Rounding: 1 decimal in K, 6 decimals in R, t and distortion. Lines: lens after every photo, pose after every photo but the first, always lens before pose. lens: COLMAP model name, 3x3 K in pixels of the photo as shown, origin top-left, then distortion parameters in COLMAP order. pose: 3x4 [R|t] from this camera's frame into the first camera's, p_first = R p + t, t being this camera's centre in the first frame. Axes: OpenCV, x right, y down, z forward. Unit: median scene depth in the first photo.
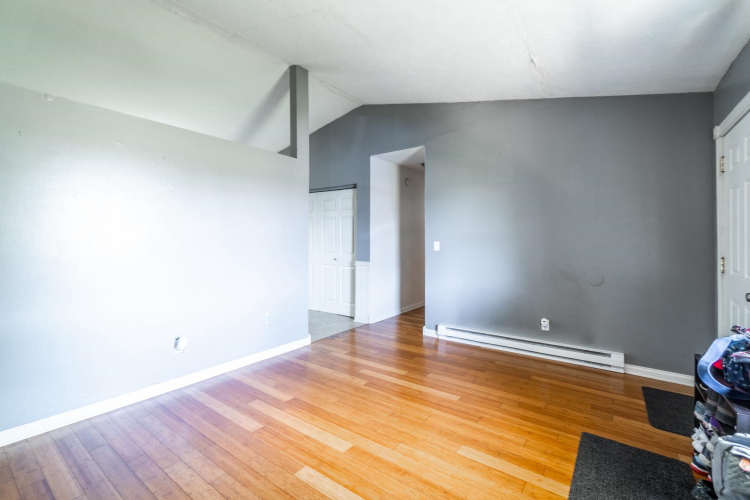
lens RADIAL K [[331.3, 0, 356.4], [0, 331.3, 236.4], [0, 0, 1]] dist [0.000746, 0.000028]
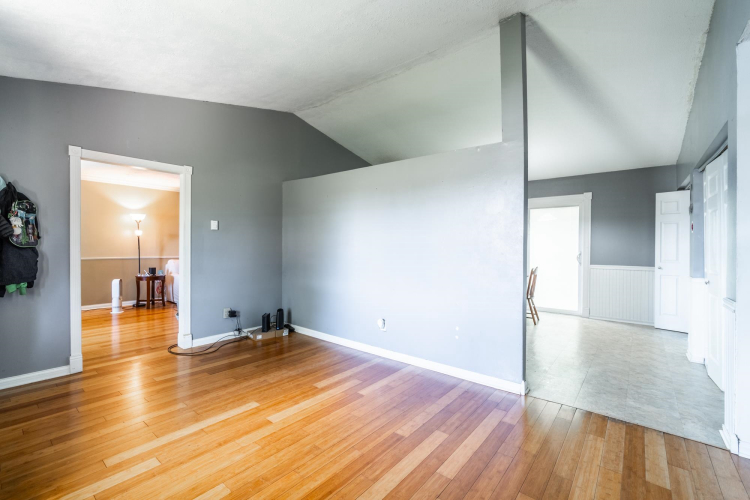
lens RADIAL K [[328.0, 0, 356.3], [0, 328.0, 249.9], [0, 0, 1]] dist [-0.000583, 0.000005]
pose [[-0.044635, 0.001709, -0.999002, 1.027897], [0.004058, 0.999991, 0.001529, 0.032662], [0.998995, -0.003985, -0.044641, 1.245344]]
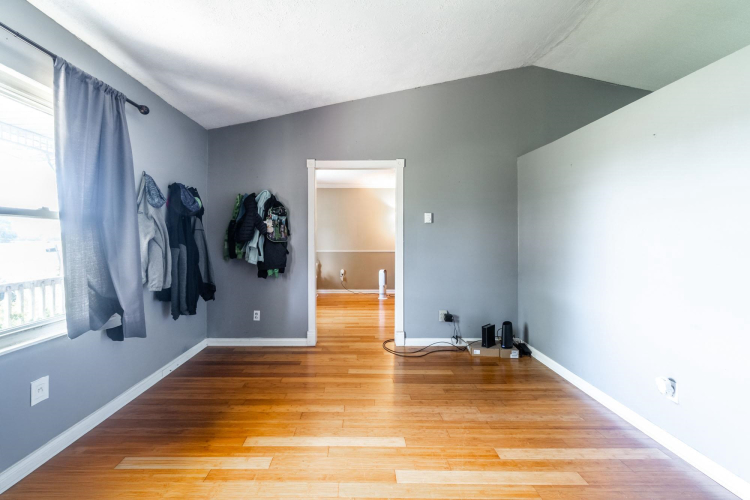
lens RADIAL K [[331.3, 0, 356.4], [0, 331.3, 236.4], [0, 0, 1]] dist [0.000746, 0.000028]
pose [[-0.781851, -0.016529, -0.623246, 0.556750], [-0.000839, 0.999675, -0.025460, 0.033311], [0.623465, -0.019383, -0.781611, 1.485999]]
